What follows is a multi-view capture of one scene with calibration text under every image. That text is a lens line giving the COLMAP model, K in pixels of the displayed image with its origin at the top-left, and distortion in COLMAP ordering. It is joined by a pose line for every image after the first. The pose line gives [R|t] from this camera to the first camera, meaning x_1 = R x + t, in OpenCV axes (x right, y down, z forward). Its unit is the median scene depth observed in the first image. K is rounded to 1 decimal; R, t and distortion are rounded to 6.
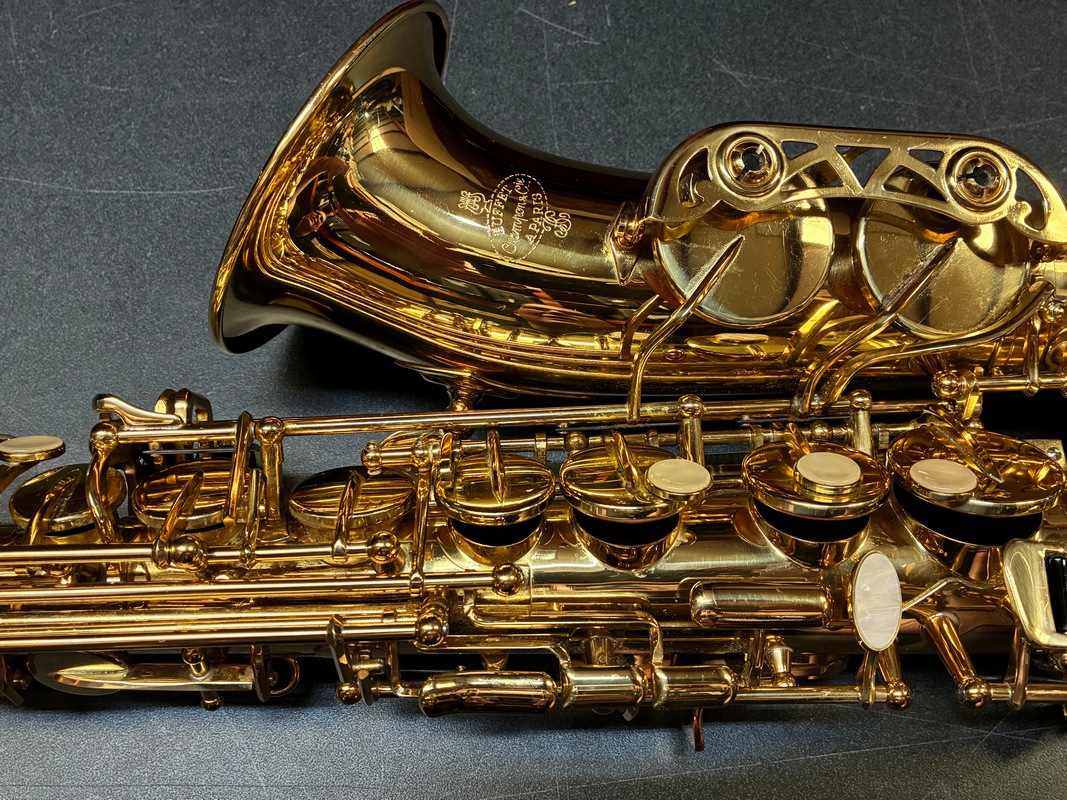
lens RADIAL K [[972.0, 0, 537.3], [0, 972.0, 397.3], [0, 0, 1]] dist [0.026118, 0.000000]
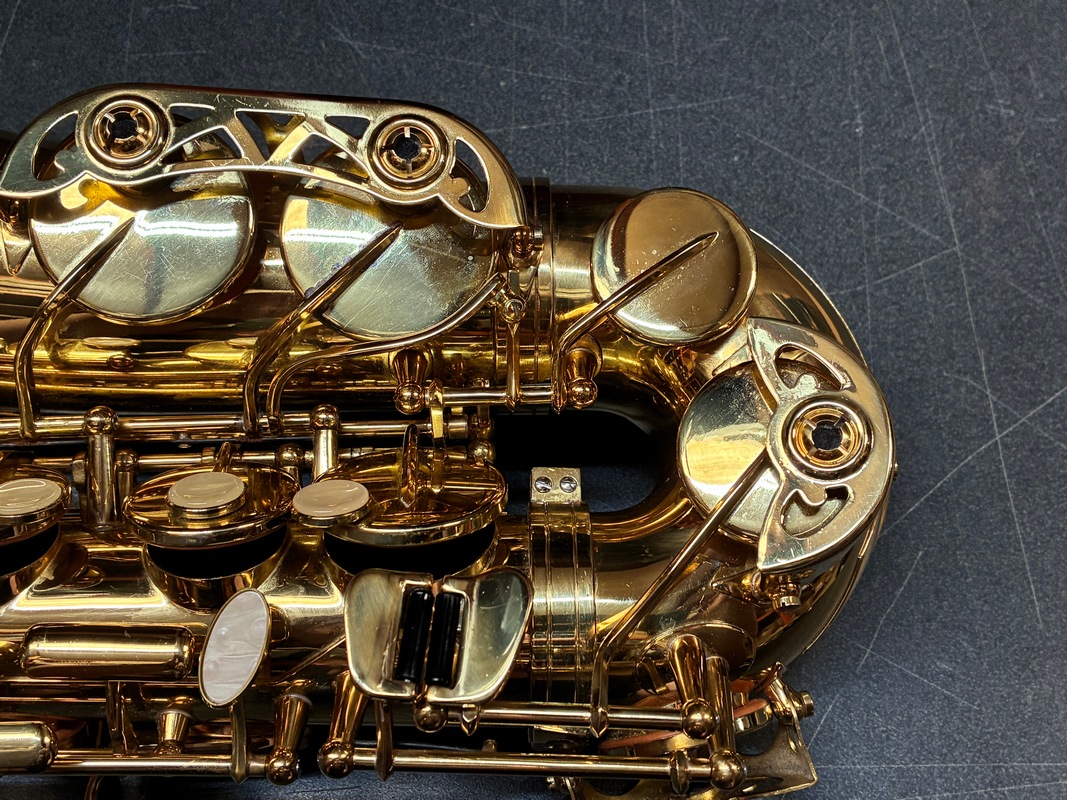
lens RADIAL K [[1261.5, 0, 529.6], [0, 1261.5, 399.5], [0, 0, 1]] dist [0.027913, 0.000000]
pose [[0.999164, 0.007981, -0.040086, 0.402409], [-0.010684, 0.997650, -0.067680, 0.043122], [0.039451, 0.068052, 0.996901, -0.049192]]
